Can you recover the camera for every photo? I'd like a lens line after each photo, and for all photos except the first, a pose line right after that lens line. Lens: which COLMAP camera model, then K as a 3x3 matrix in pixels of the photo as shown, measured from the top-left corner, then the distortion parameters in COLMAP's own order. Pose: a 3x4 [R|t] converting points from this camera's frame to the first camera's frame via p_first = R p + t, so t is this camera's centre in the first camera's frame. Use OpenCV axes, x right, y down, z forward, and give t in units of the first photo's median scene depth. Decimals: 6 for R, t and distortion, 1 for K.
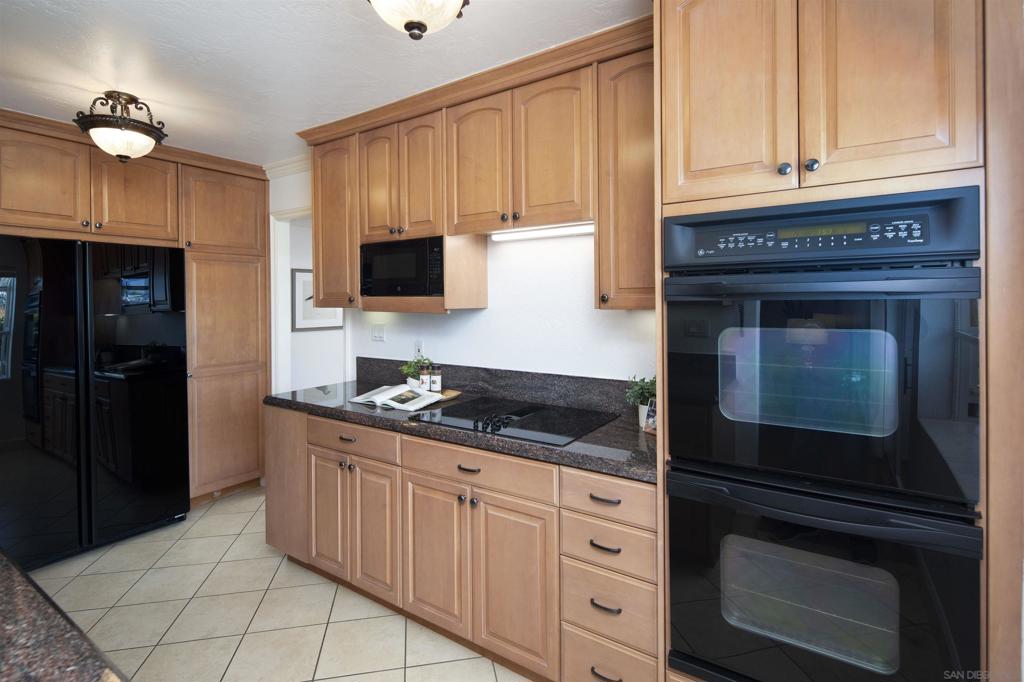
lens RADIAL K [[493.6, 0, 508.7], [0, 493.6, 302.4], [0, 0, 1]] dist [-0.001680, -0.000976]
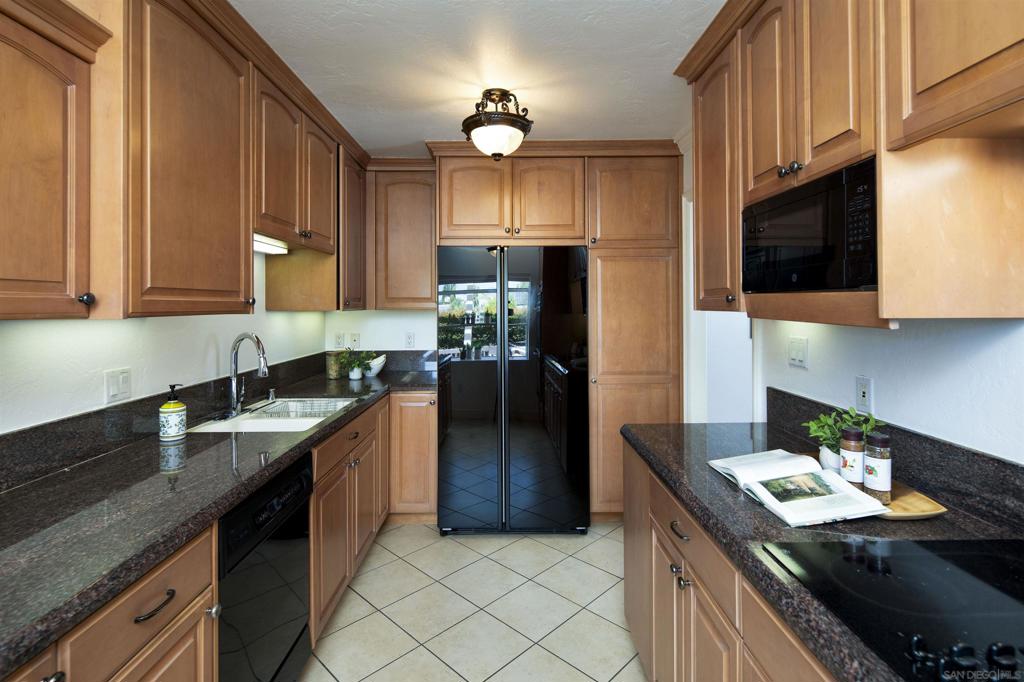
lens RADIAL K [[493.6, 0, 508.7], [0, 493.6, 302.4], [0, 0, 1]] dist [-0.001680, -0.000976]
pose [[0.567566, 0.001215, -0.823327, 0.041594], [-0.002604, 0.999997, -0.000319, -0.000179], [0.823324, 0.002325, 0.567567, 0.429004]]
